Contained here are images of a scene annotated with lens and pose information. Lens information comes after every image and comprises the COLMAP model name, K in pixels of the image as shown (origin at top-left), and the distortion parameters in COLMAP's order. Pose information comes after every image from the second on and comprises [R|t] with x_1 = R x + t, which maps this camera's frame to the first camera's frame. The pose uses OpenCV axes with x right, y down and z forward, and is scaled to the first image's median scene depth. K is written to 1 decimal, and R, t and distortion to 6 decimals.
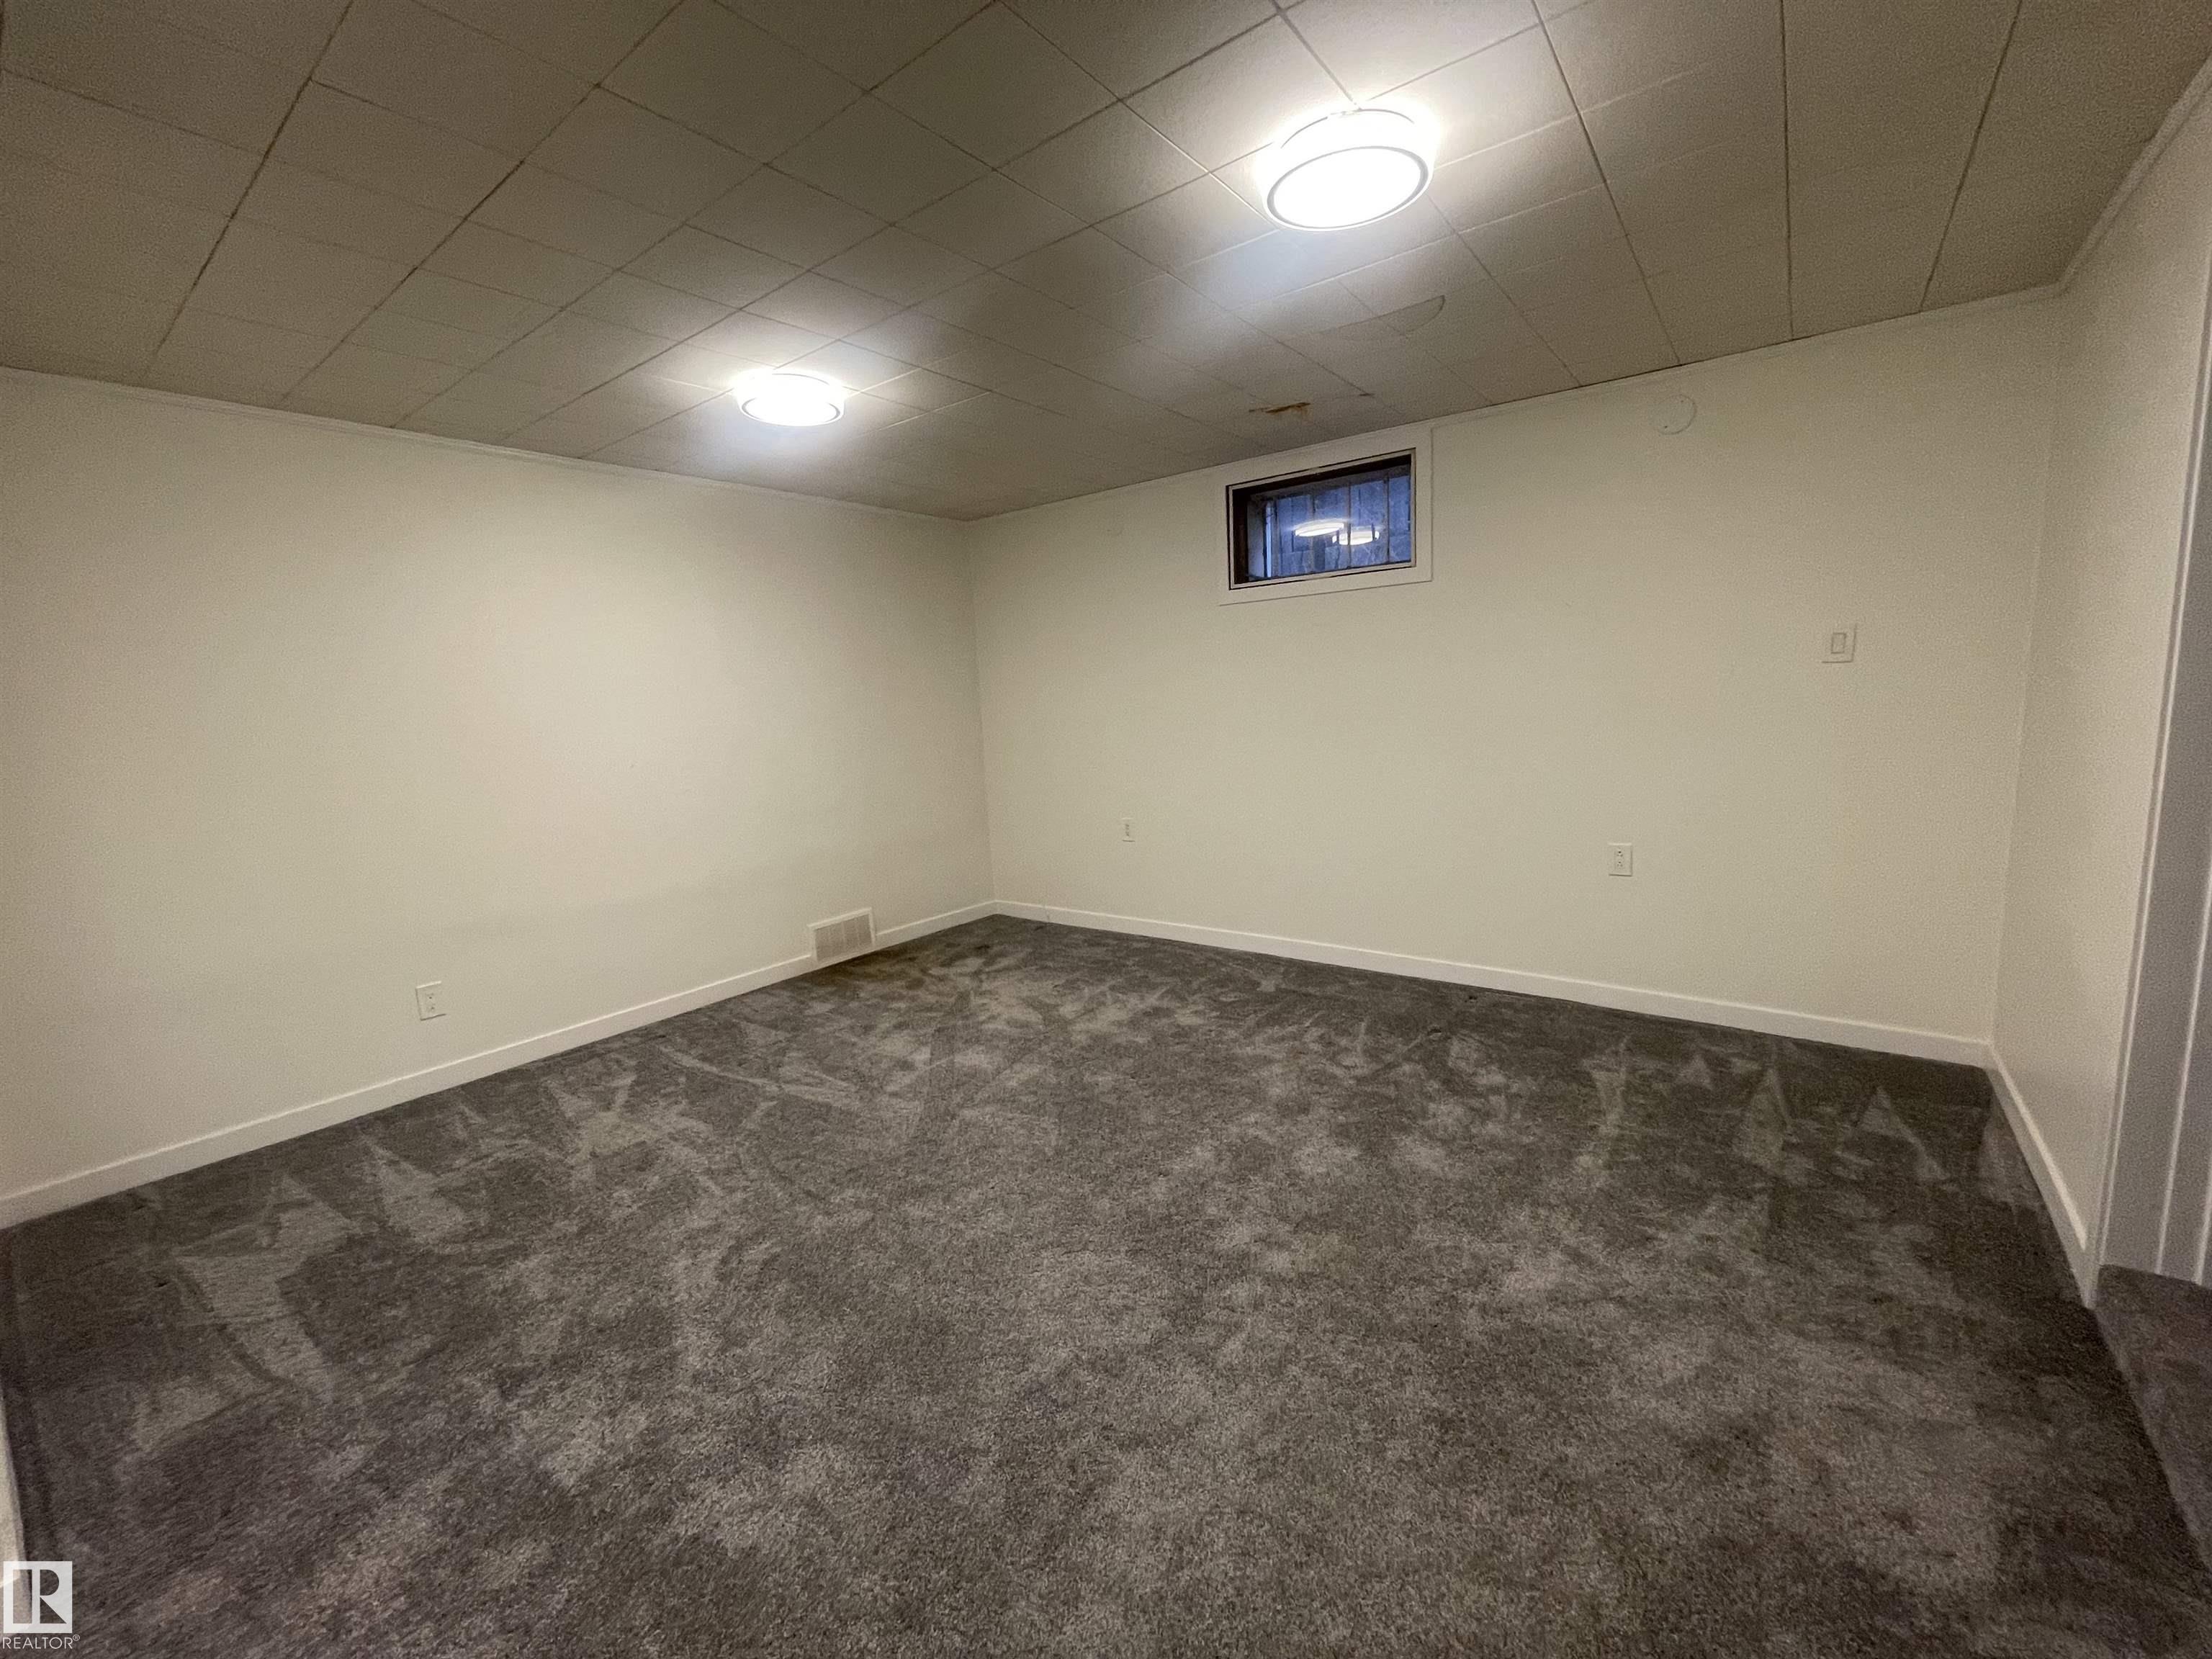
lens RADIAL K [[897.1, 0, 1099.4], [0, 897.1, 833.4], [0, 0, 1]] dist [-0.001846, -0.000152]
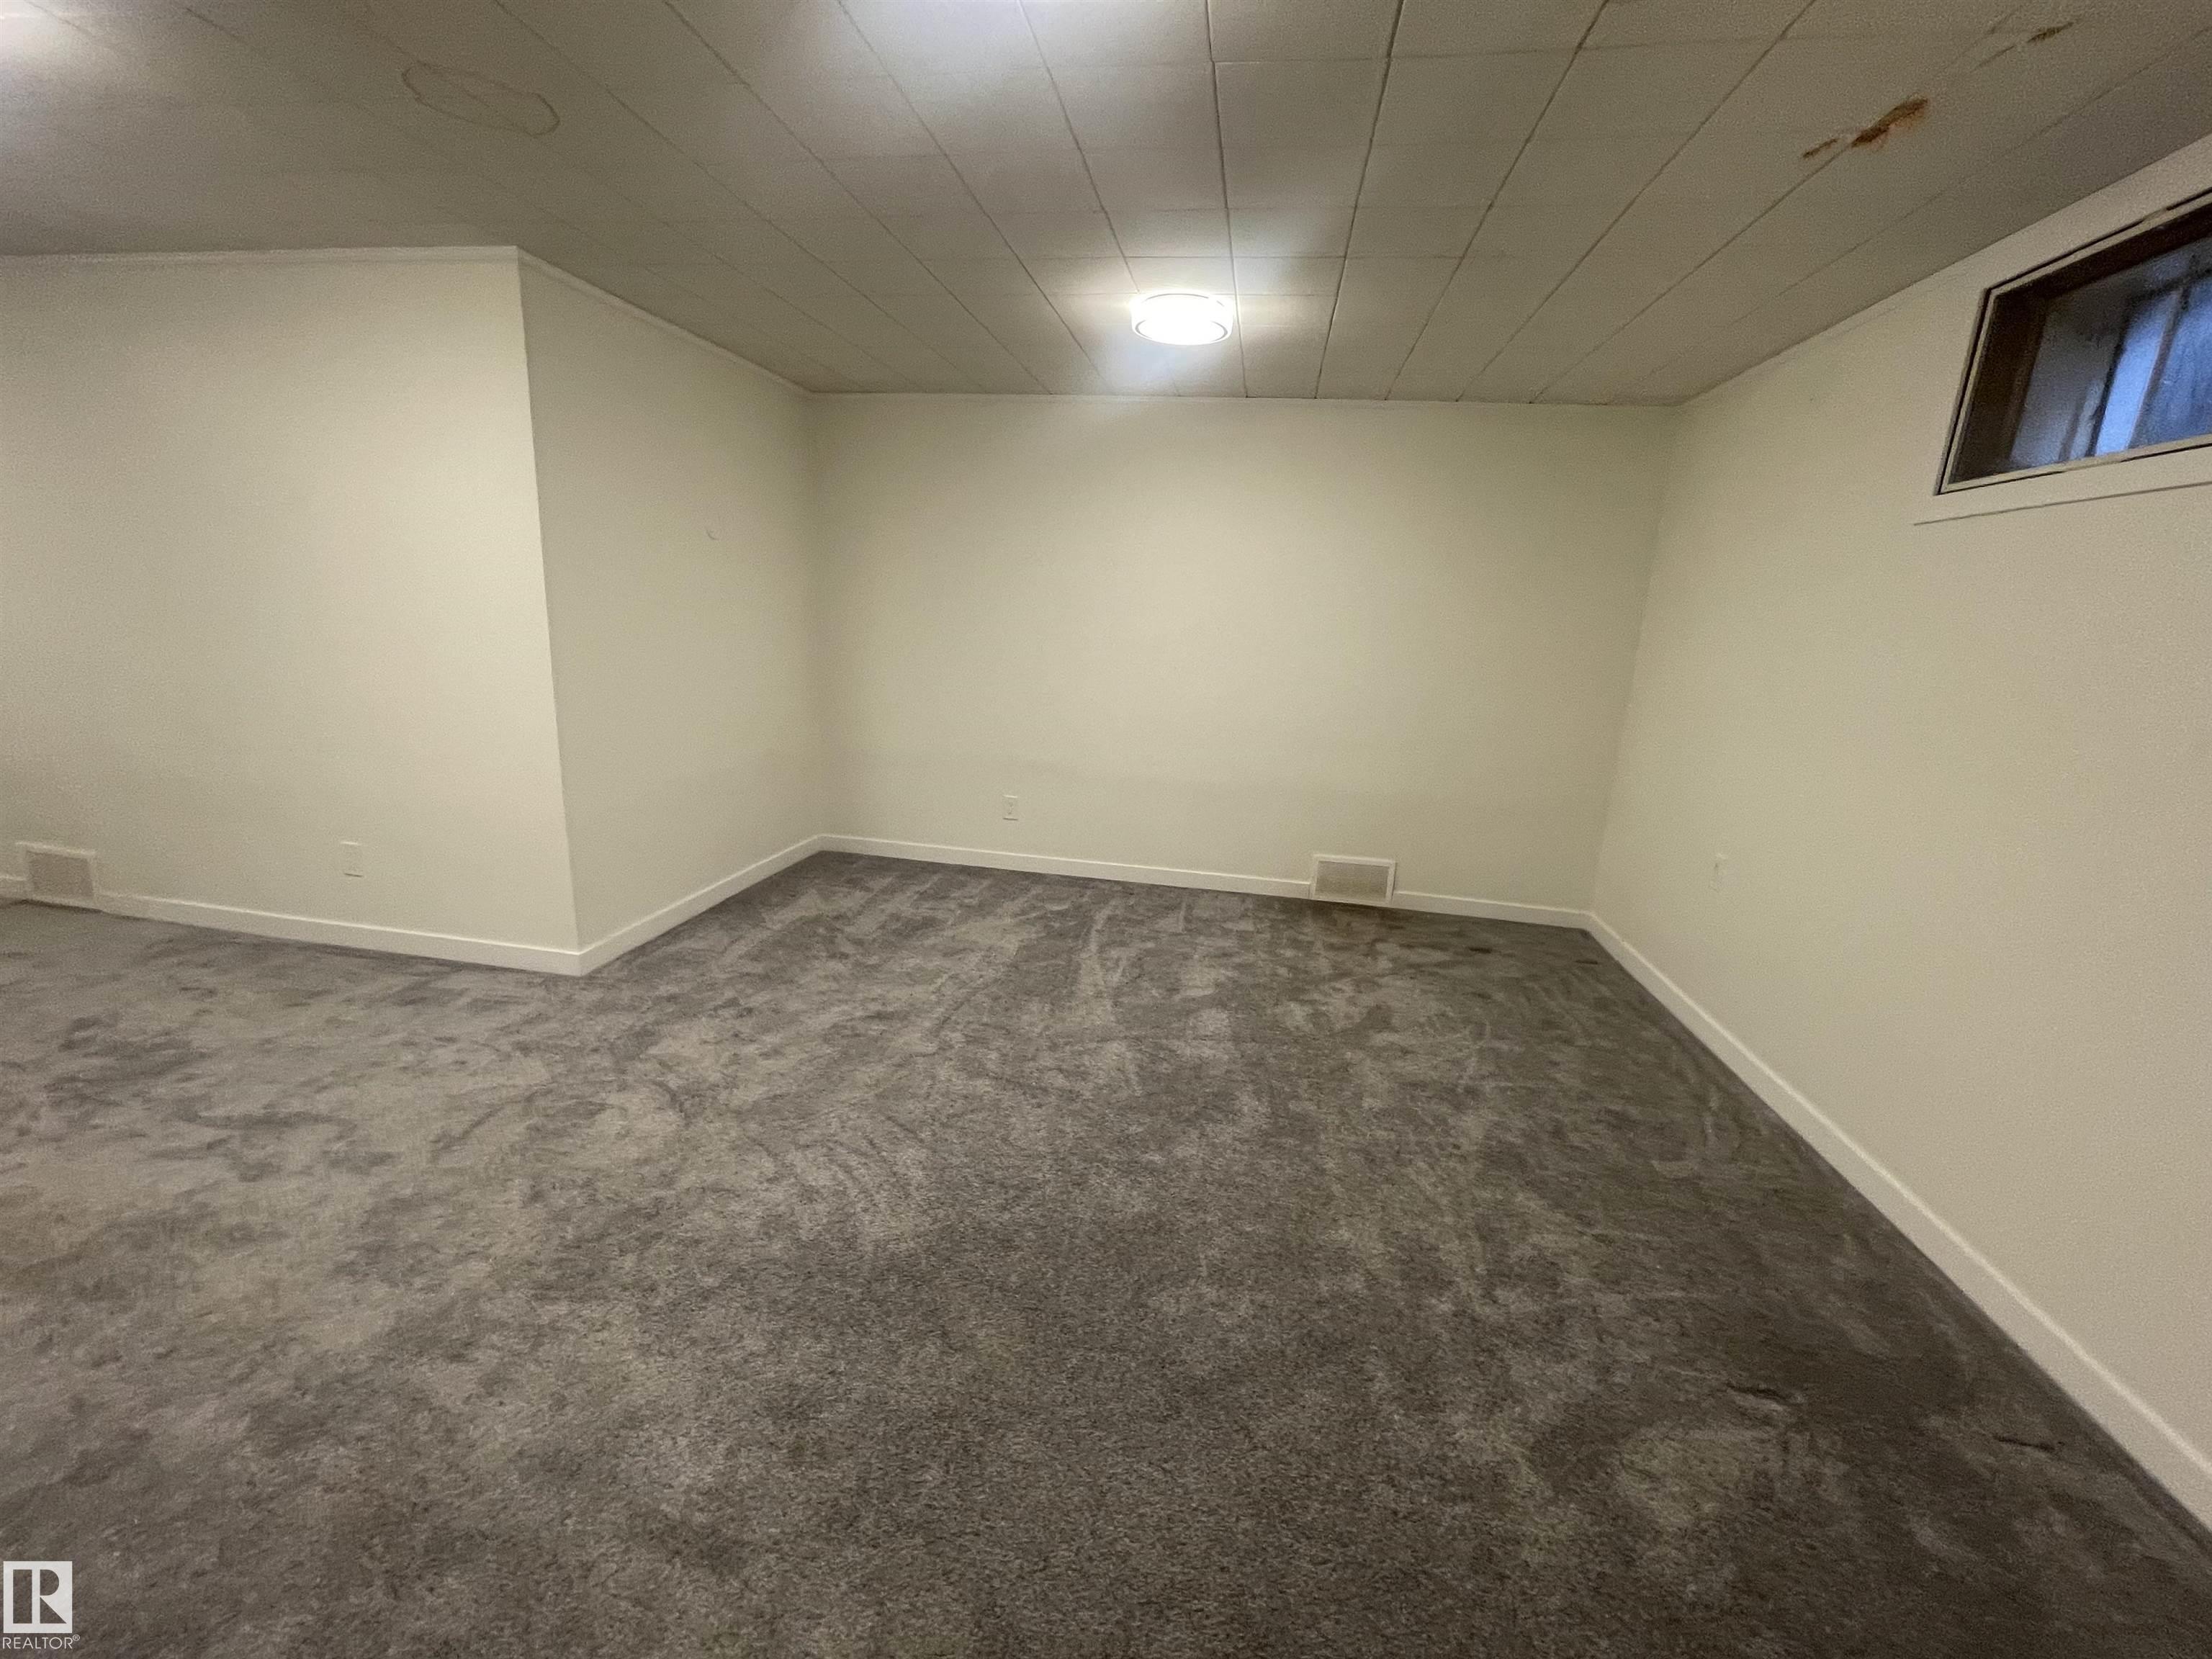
lens RADIAL K [[897.1, 0, 1099.8], [0, 897.1, 830.1], [0, 0, 1]] dist [-0.001846, -0.000152]
pose [[0.461044, 0.285737, -0.840114, 0.485999], [-0.215113, 0.954489, 0.206587, -0.095492], [0.860909, 0.085474, 0.501527, 0.364192]]
